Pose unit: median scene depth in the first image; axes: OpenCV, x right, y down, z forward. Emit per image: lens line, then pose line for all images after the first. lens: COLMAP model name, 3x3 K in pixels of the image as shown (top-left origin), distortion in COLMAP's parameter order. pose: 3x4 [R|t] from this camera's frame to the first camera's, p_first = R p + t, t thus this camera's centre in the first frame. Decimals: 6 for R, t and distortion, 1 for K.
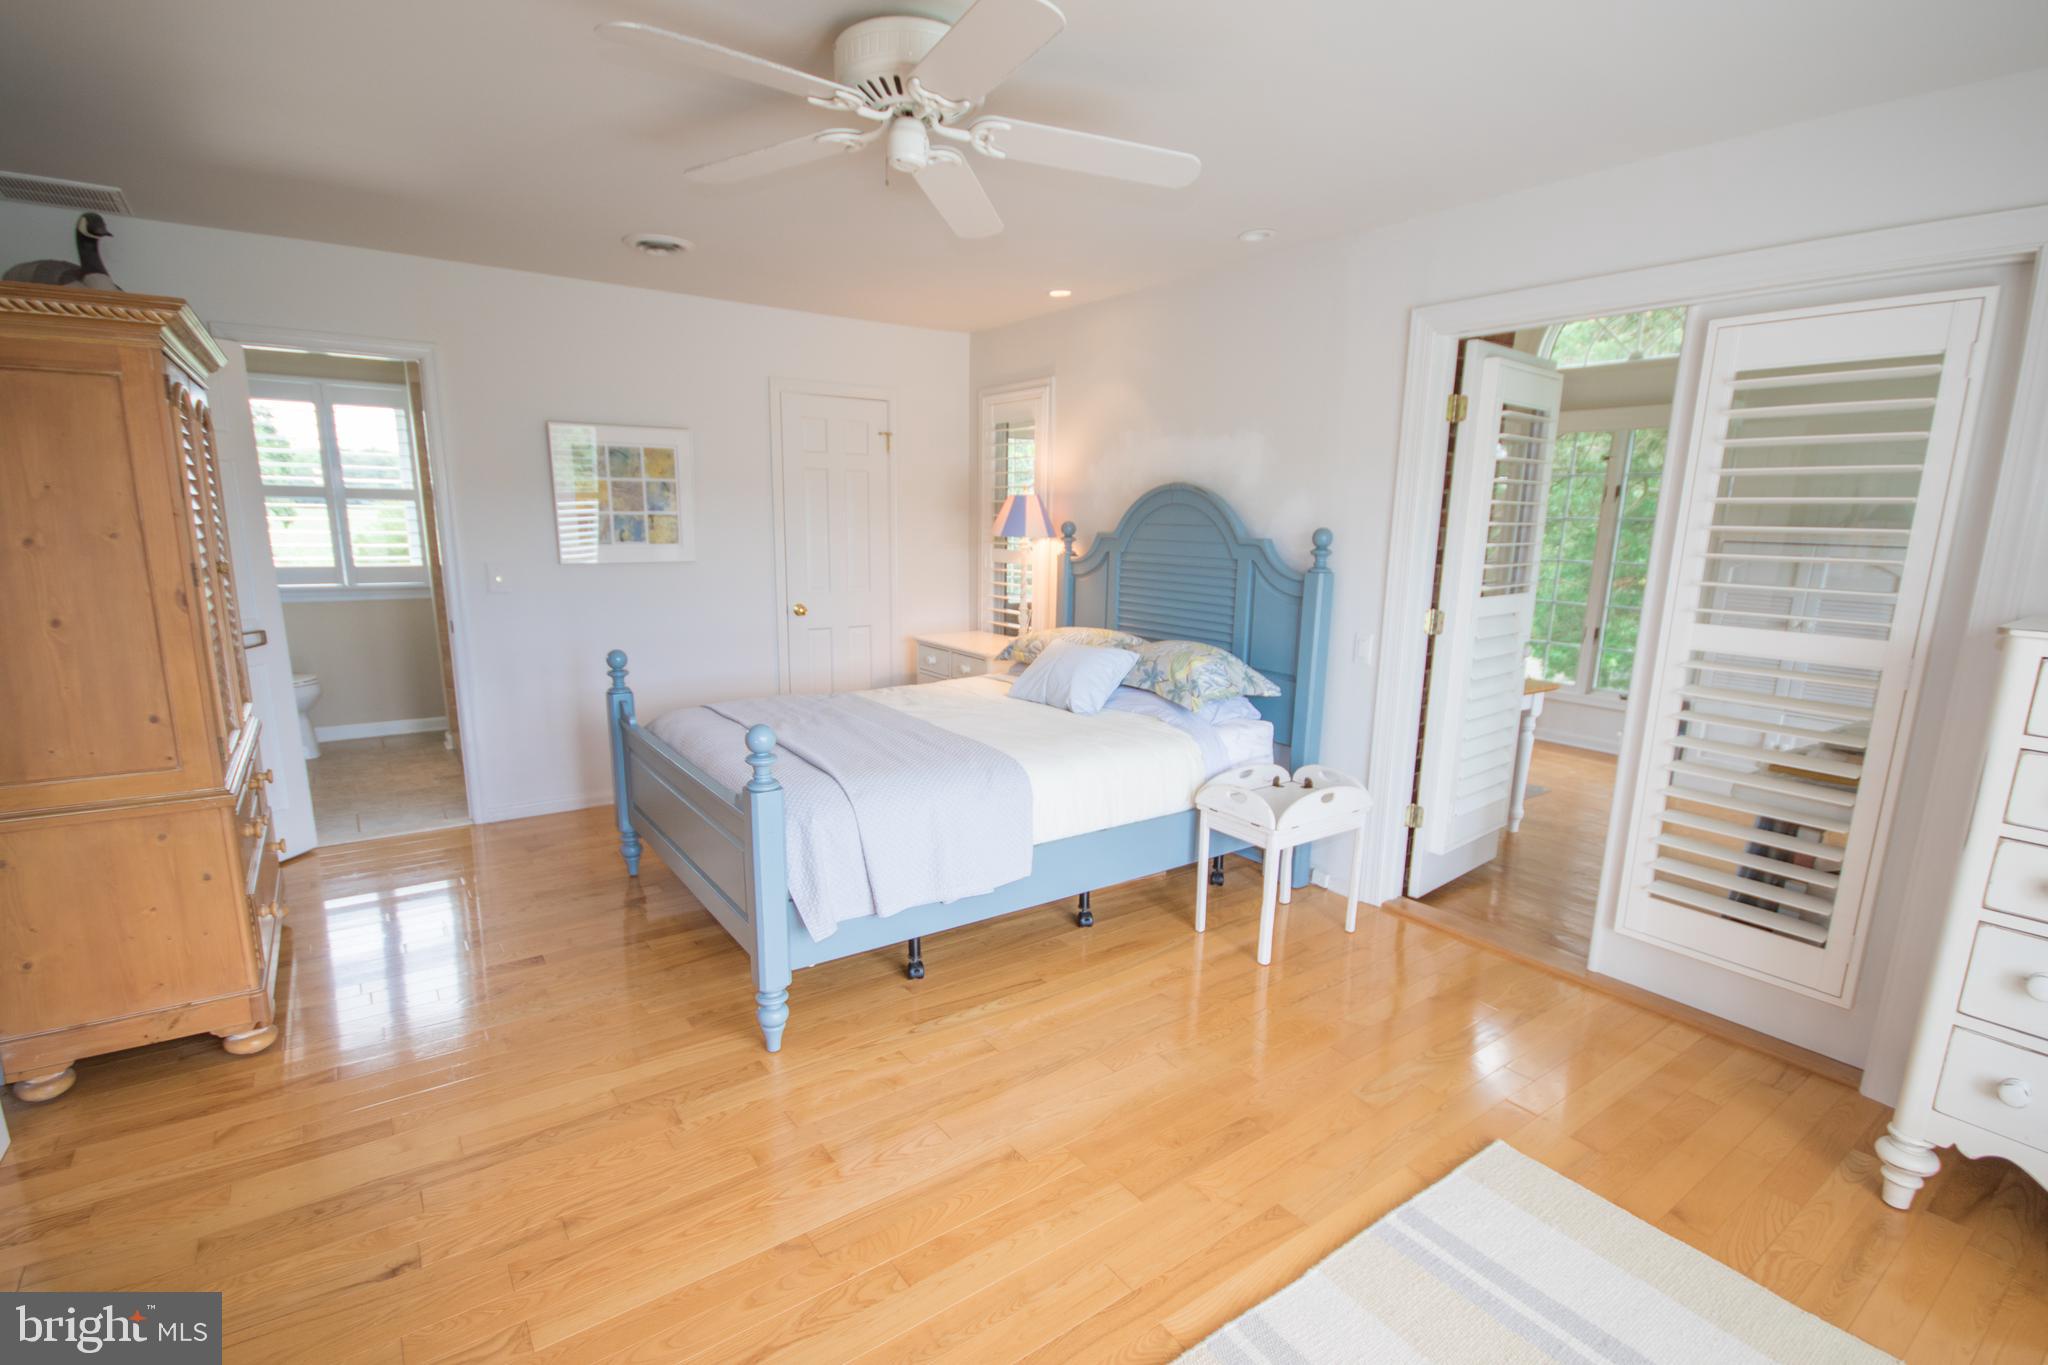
lens RADIAL K [[967.4, 0, 1021.3], [0, 967.4, 714.6], [0, 0, 1]] dist [0.000674, -0.000616]
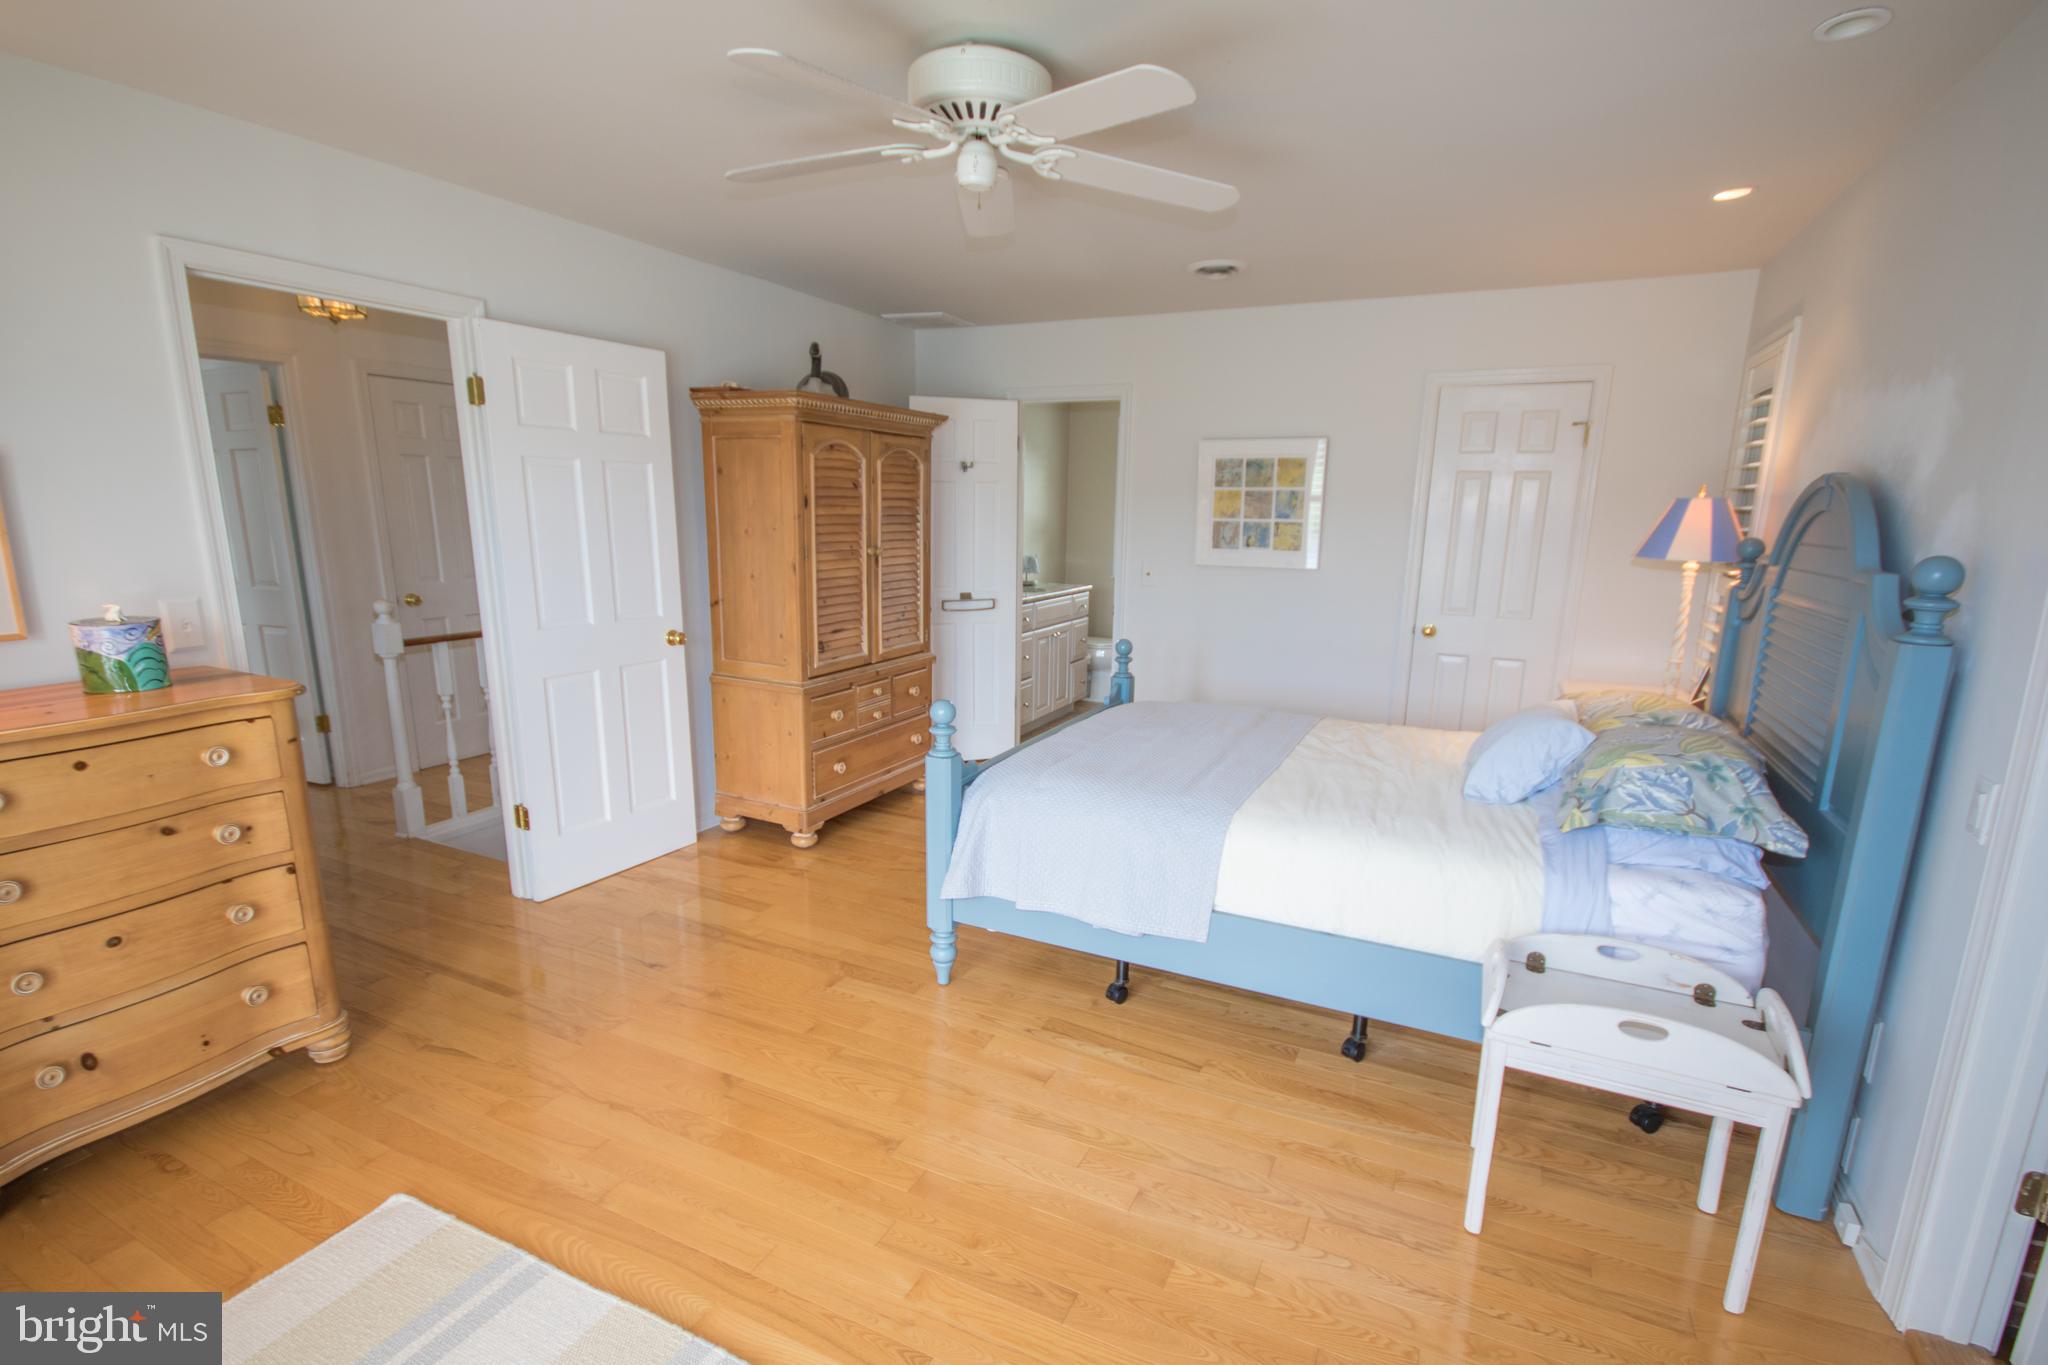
lens RADIAL K [[967.4, 0, 1021.3], [0, 967.4, 714.6], [0, 0, 1]] dist [0.000674, -0.000616]
pose [[0.479819, 0.180322, -0.858637, 0.522908], [-0.190304, 0.976743, 0.098781, -0.070214], [0.856480, 0.116005, 0.502976, 0.337983]]
